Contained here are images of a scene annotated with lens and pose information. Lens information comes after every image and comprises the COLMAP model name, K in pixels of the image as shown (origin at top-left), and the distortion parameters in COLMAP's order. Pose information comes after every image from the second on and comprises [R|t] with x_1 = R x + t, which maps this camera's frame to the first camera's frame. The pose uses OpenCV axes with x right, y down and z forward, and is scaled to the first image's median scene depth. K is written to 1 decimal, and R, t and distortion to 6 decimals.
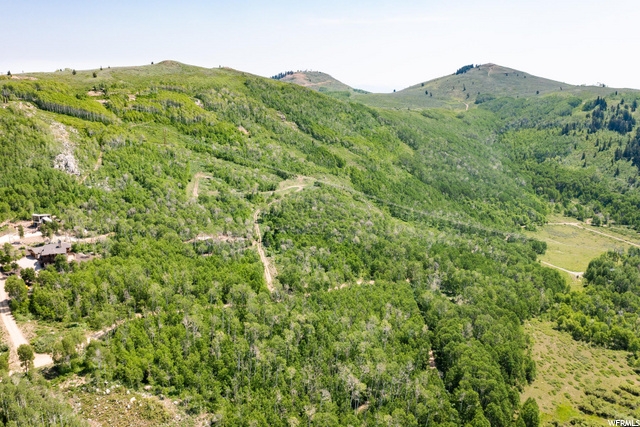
lens RADIAL K [[506.0, 0, 318.5], [0, 506.0, 215.7], [0, 0, 1]] dist [-0.024031, -0.012952]
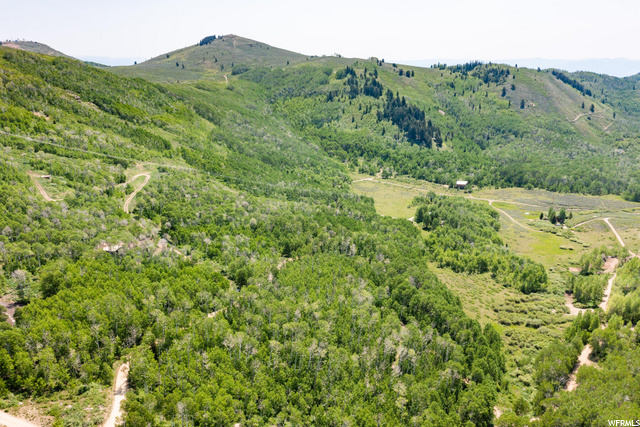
lens RADIAL K [[506.0, 0, 318.1], [0, 506.0, 210.8], [0, 0, 1]] dist [-0.024031, -0.012952]
pose [[0.851511, -0.153200, 0.501456, -0.143222], [0.129824, 0.988186, 0.081450, -0.016603], [-0.508010, -0.004254, 0.861341, 0.048161]]
